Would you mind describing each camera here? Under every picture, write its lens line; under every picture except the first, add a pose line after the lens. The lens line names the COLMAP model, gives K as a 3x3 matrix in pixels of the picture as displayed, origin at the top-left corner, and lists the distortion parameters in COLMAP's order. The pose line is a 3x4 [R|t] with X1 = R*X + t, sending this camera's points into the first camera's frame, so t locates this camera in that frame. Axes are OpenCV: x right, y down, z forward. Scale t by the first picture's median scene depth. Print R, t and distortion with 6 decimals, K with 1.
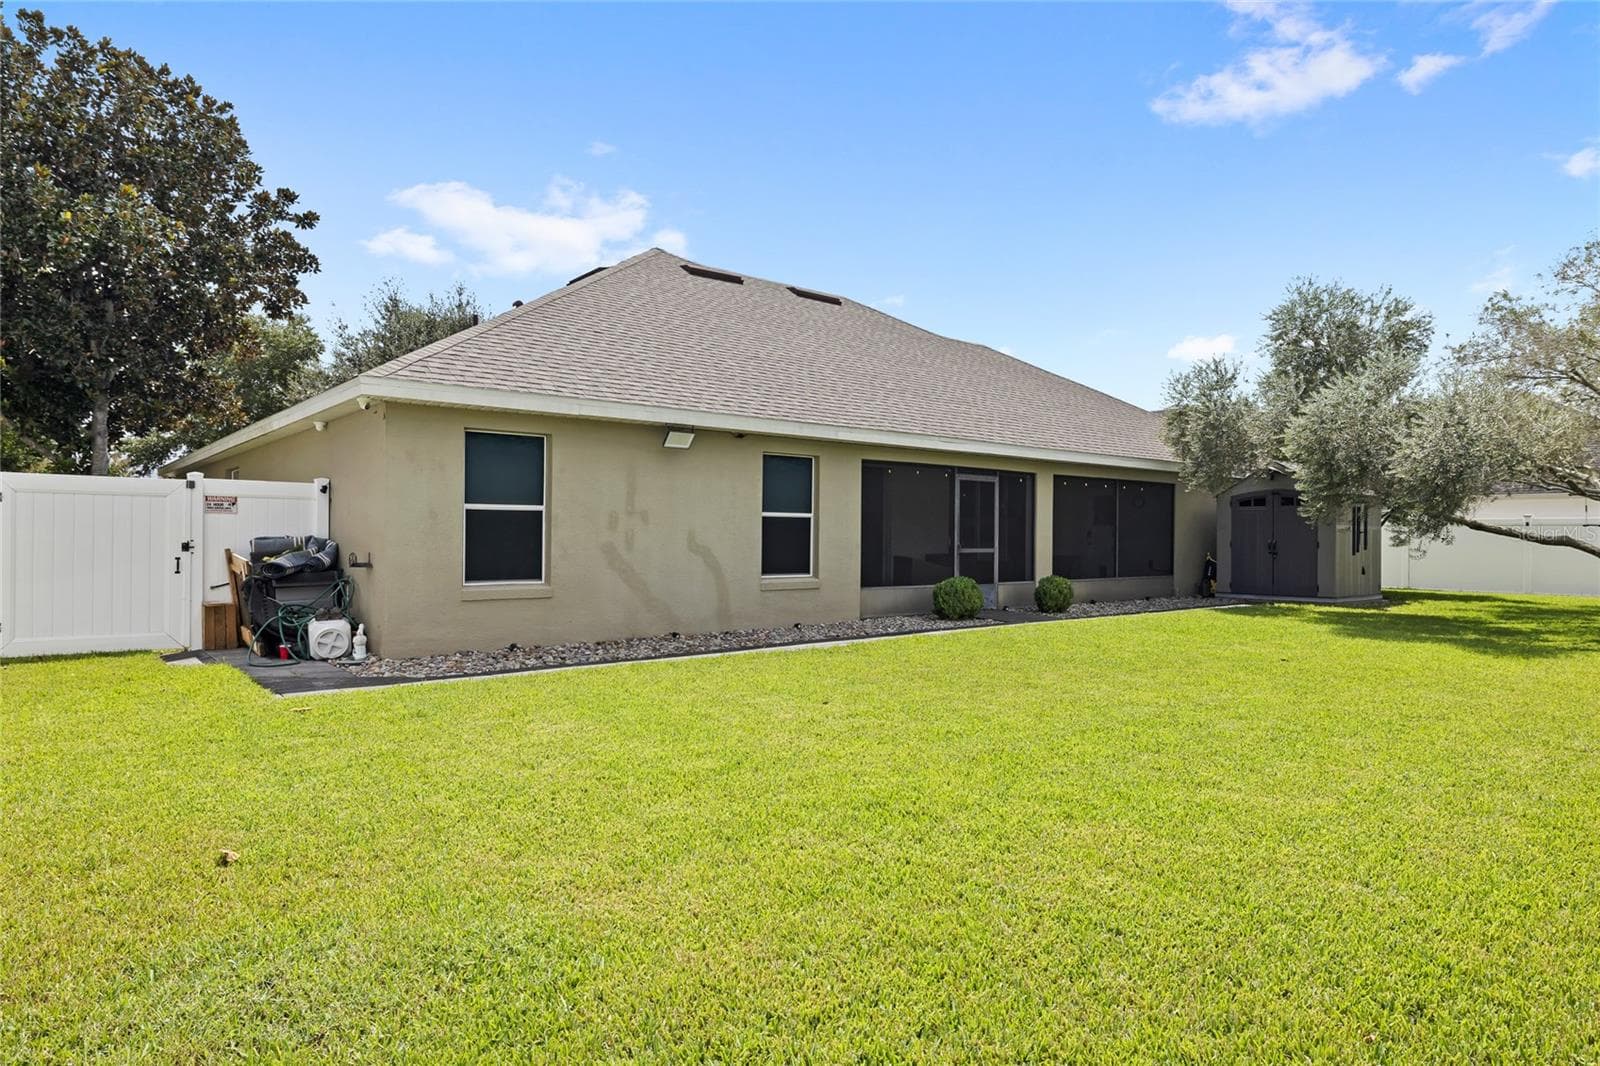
lens RADIAL K [[982.6, 0, 792.2], [0, 982.6, 530.3], [0, 0, 1]] dist [0.001436, 0.003881]
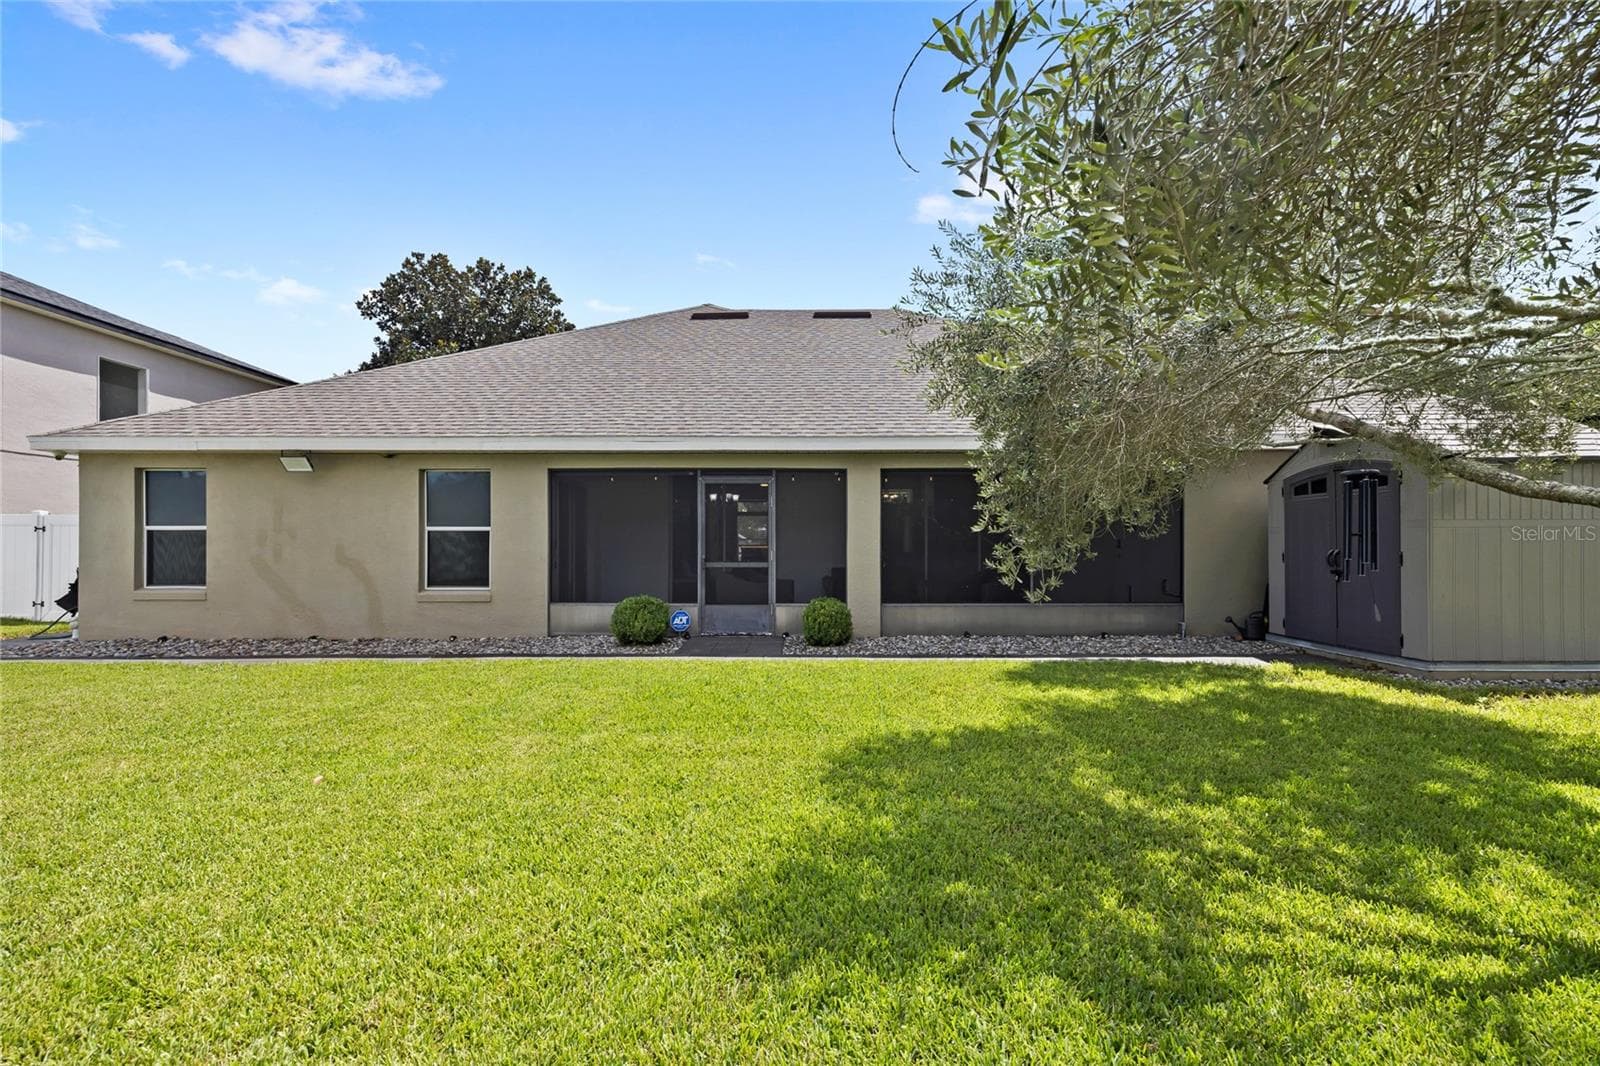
lens RADIAL K [[697.1, 0, 800.2], [0, 697.1, 538.4], [0, 0, 1]] dist [0.010531, -0.001040]
pose [[0.751328, -0.015270, -0.659752, 0.729211], [0.008960, 0.999876, -0.012938, 0.006988], [0.659868, 0.003810, 0.751372, 0.674710]]
